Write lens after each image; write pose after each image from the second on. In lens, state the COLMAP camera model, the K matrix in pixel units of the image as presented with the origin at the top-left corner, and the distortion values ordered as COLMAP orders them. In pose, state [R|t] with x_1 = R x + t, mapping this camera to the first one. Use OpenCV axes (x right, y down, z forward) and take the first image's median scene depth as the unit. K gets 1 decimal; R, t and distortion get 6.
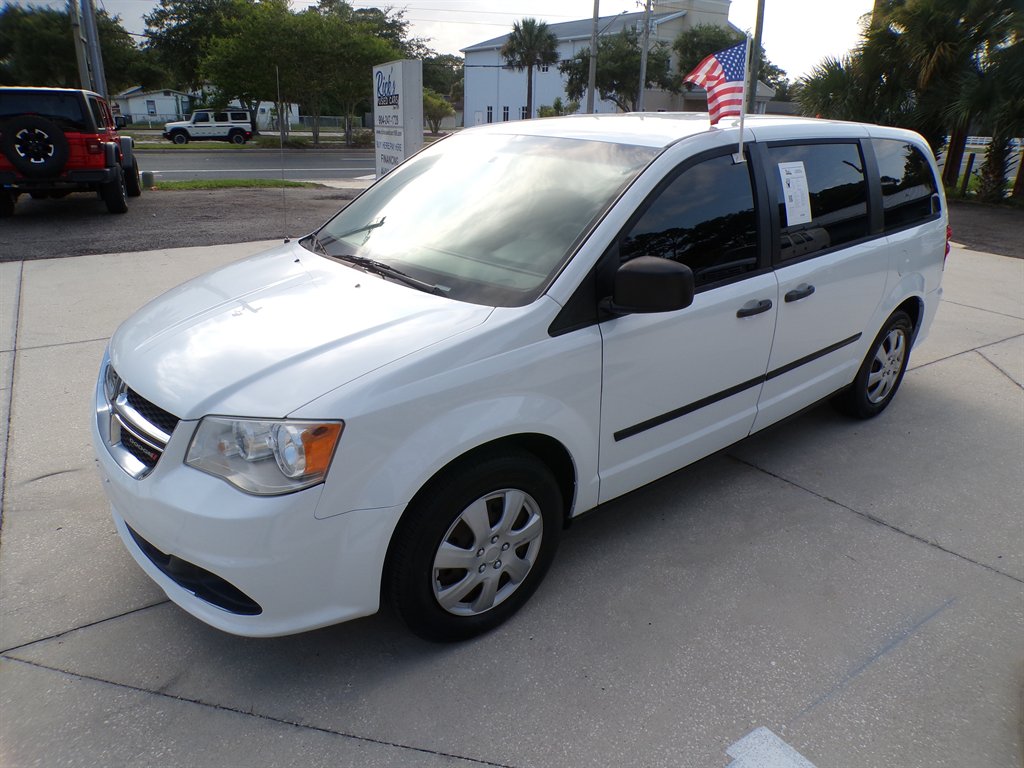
lens RADIAL K [[688.6, 0, 514.5], [0, 688.6, 384.8], [0, 0, 1]] dist [-0.058972, 0.033679]
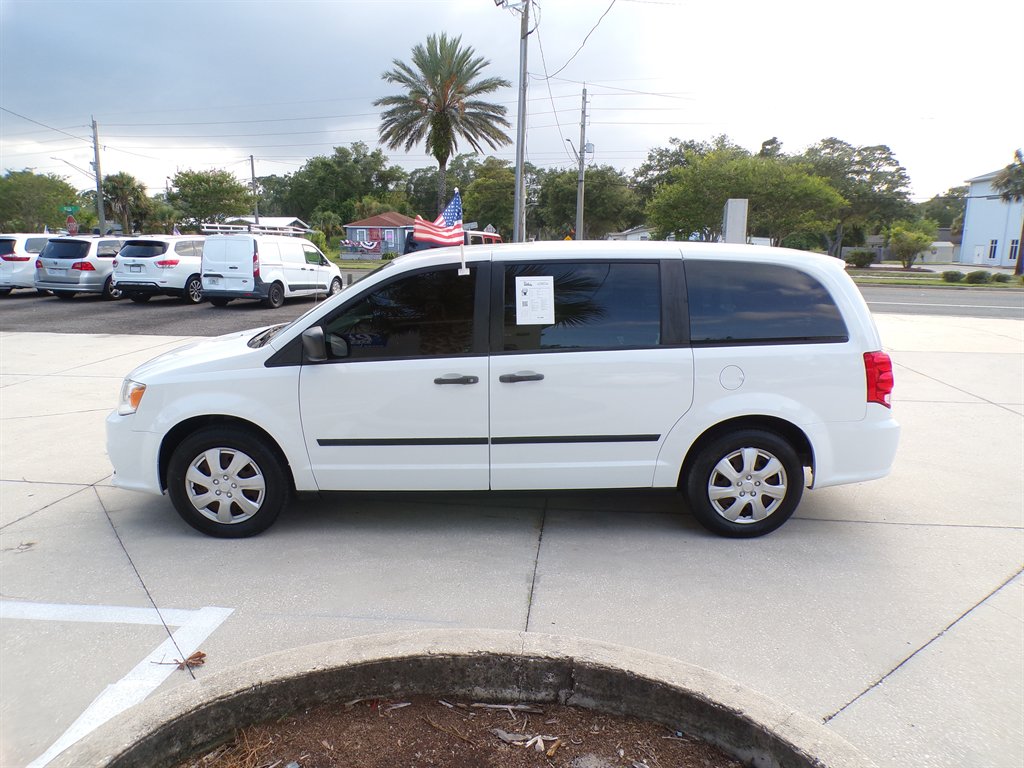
lens RADIAL K [[688.6, 0, 514.5], [0, 688.6, 384.8], [0, 0, 1]] dist [-0.058972, 0.033679]
pose [[0.780937, 0.111630, -0.614553, 1.182071], [-0.220872, 0.969684, -0.104534, 0.011336], [0.584254, 0.217373, 0.781919, 0.016280]]
